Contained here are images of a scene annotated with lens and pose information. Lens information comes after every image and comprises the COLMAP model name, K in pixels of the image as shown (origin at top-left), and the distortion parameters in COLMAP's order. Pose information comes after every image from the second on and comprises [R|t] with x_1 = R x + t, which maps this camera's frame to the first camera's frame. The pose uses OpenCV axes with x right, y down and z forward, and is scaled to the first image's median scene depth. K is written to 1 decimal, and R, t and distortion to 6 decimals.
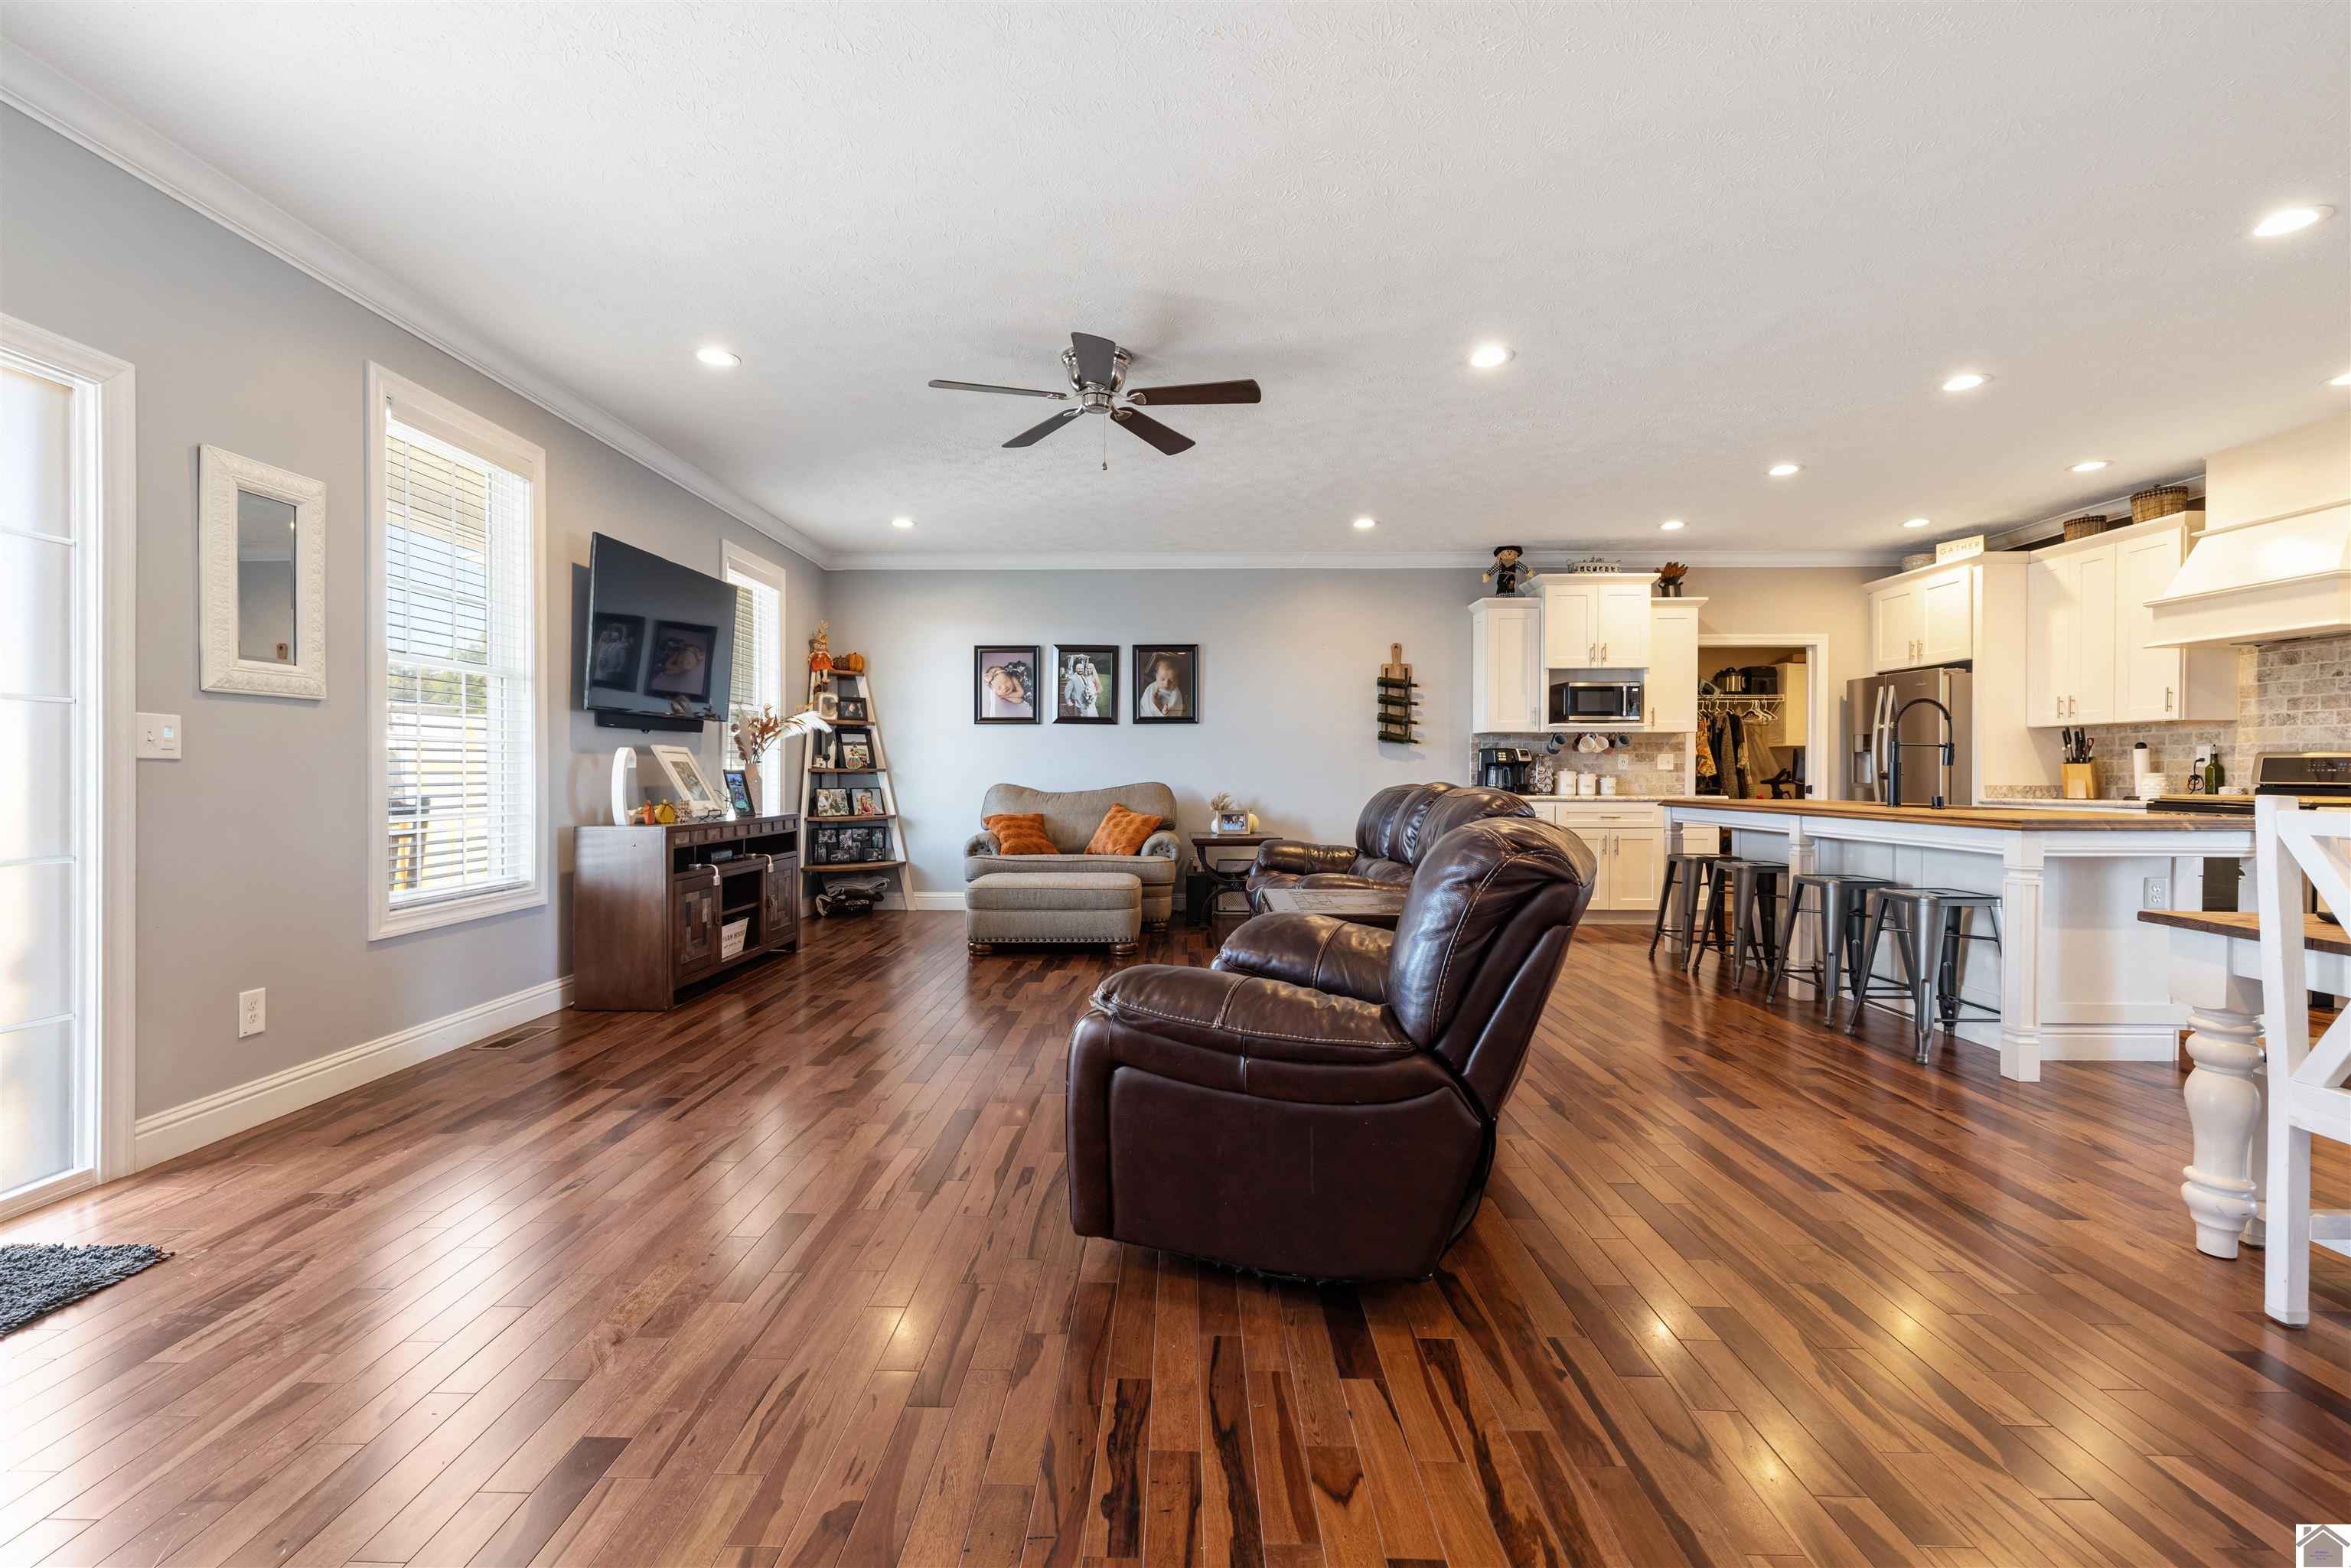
lens RADIAL K [[987.2, 0, 1164.3], [0, 987.2, 778.4], [0, 0, 1]] dist [0.001066, -0.000089]
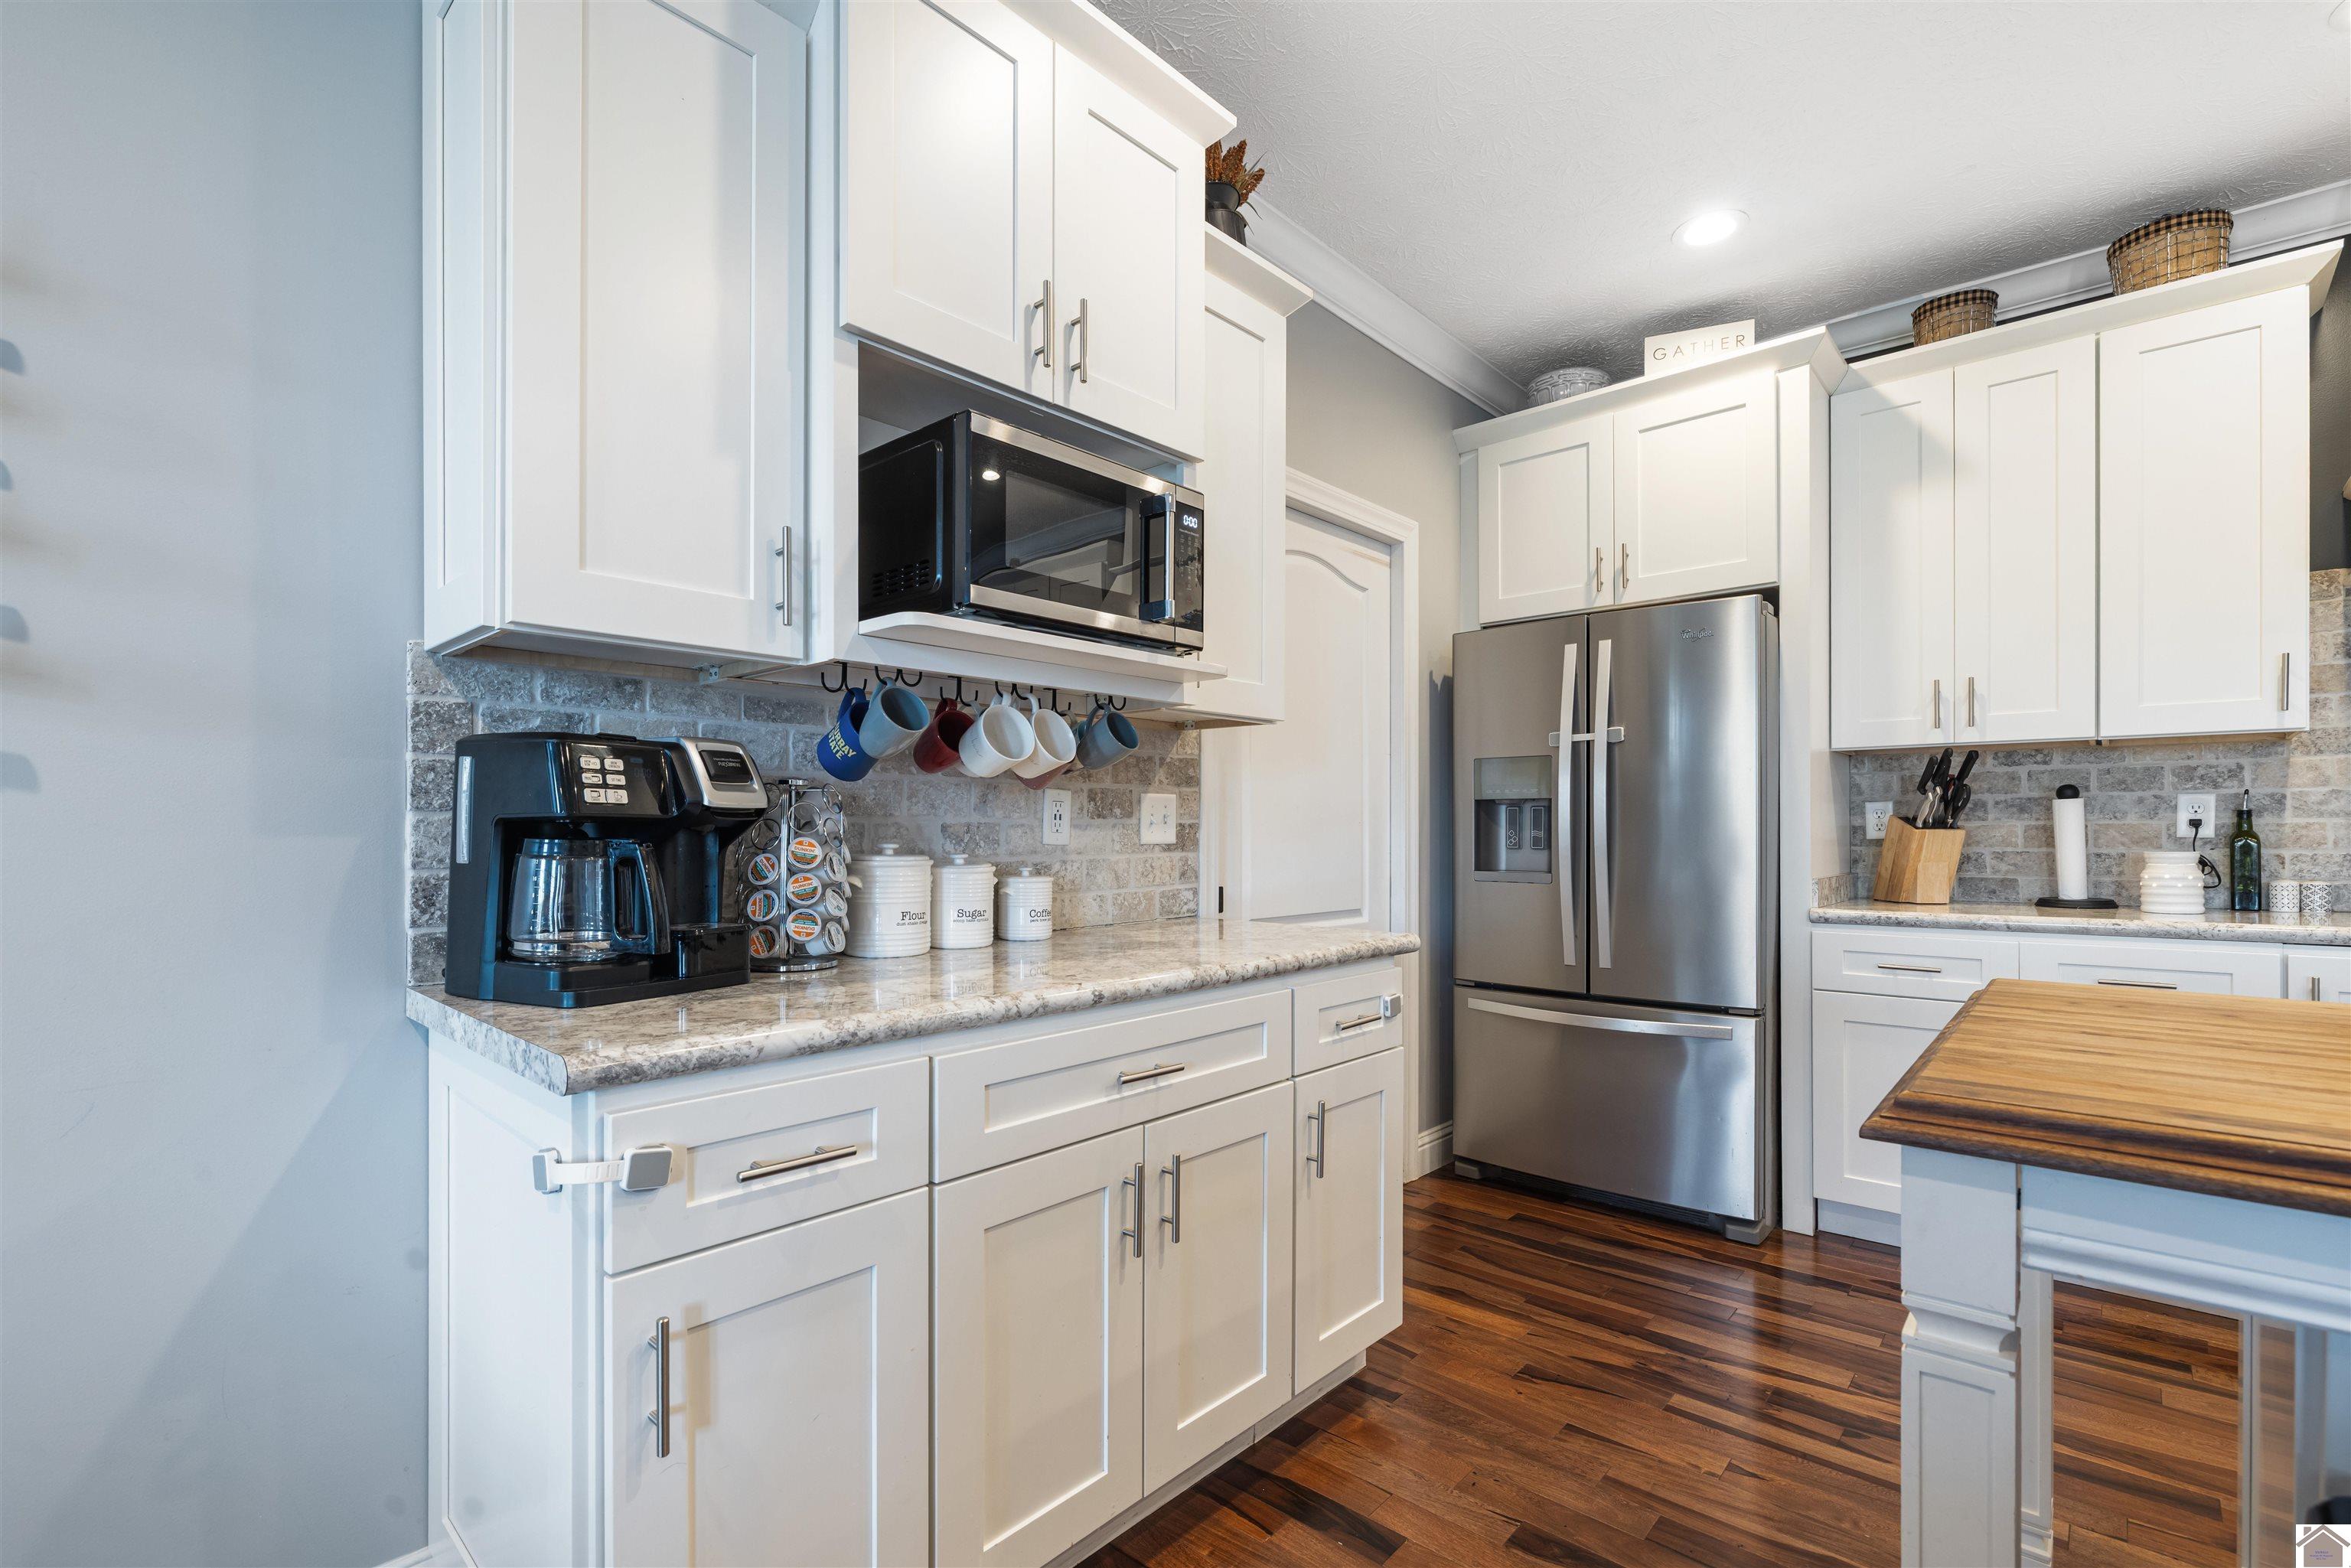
lens RADIAL K [[1049.0, 0, 1185.3], [0, 1049.0, 833.3], [0, 0, 1]] dist [-0.008706, 0.002506]
pose [[0.655555, -0.004465, 0.755135, 0.335512], [0.004703, 0.999987, 0.001830, -0.016047], [-0.755133, 0.002352, 0.655567, 0.996065]]
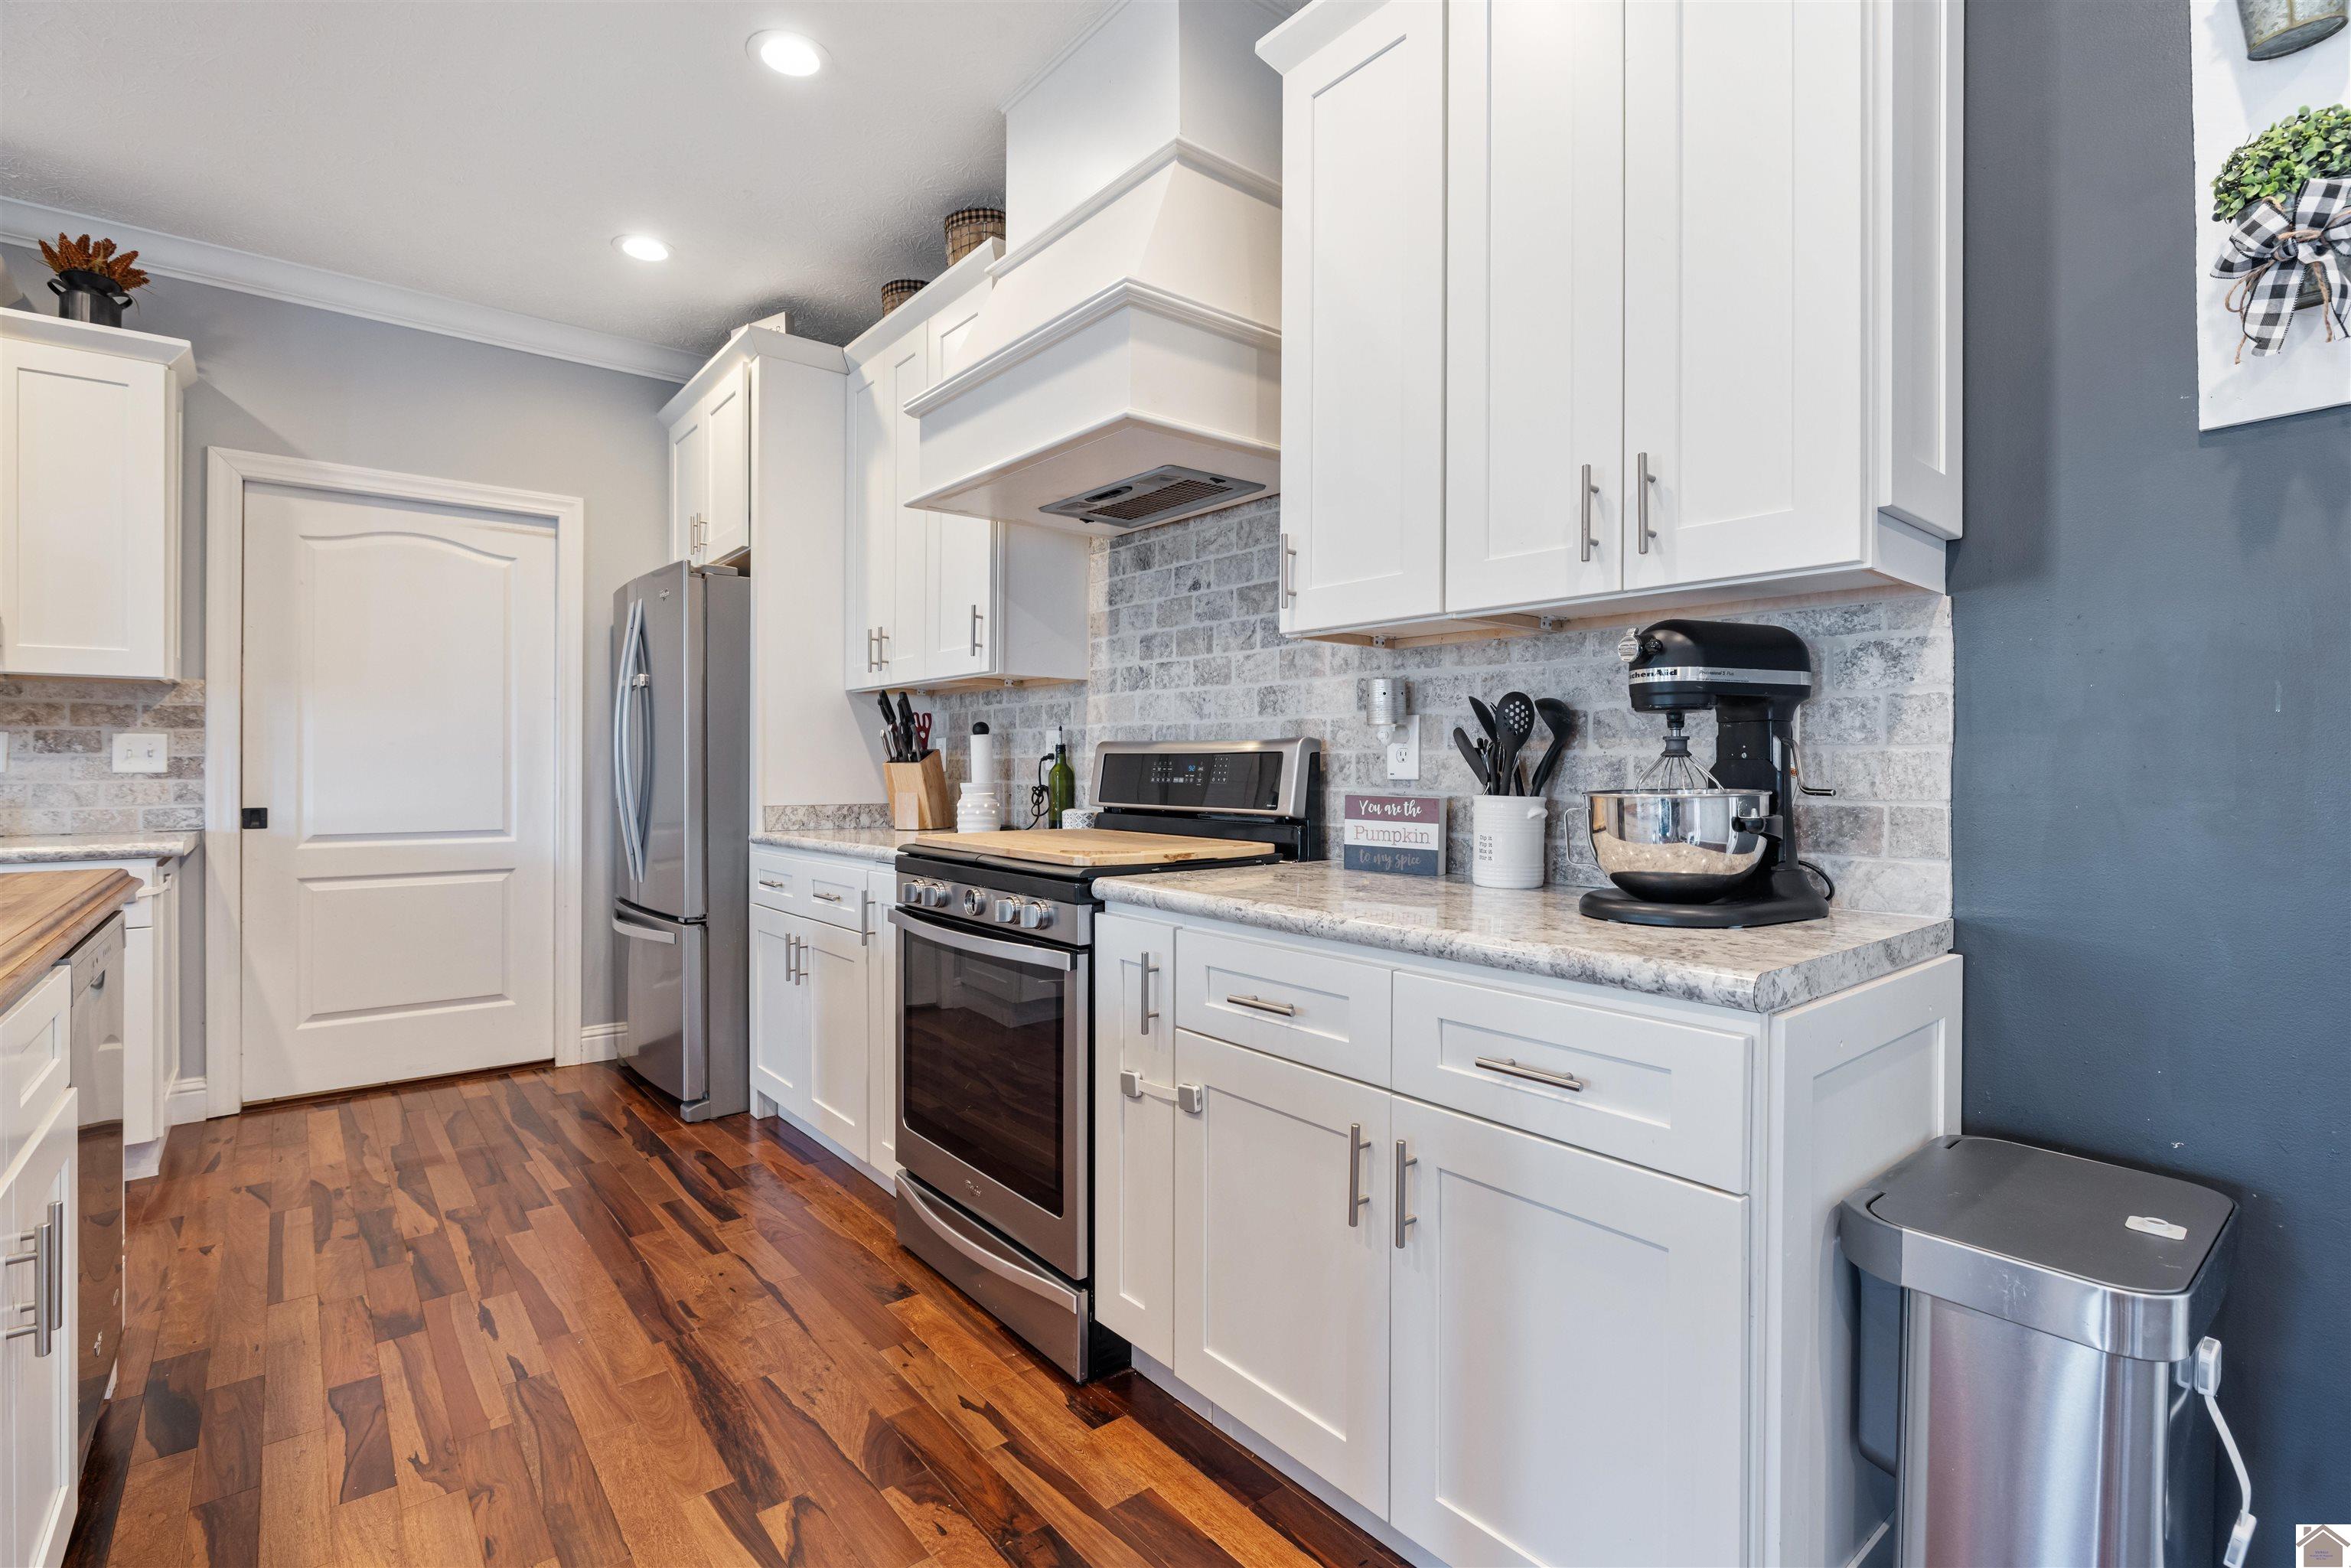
lens RADIAL K [[1092.3, 0, 1181.3], [0, 1092.3, 764.4], [0, 0, 1]] dist [-0.005120, 0.001632]
pose [[0.762876, 0.000890, 0.646544, 0.699887], [0.002717, 0.999986, -0.004582, -0.011237], [-0.646539, 0.005252, 0.762863, 0.494991]]
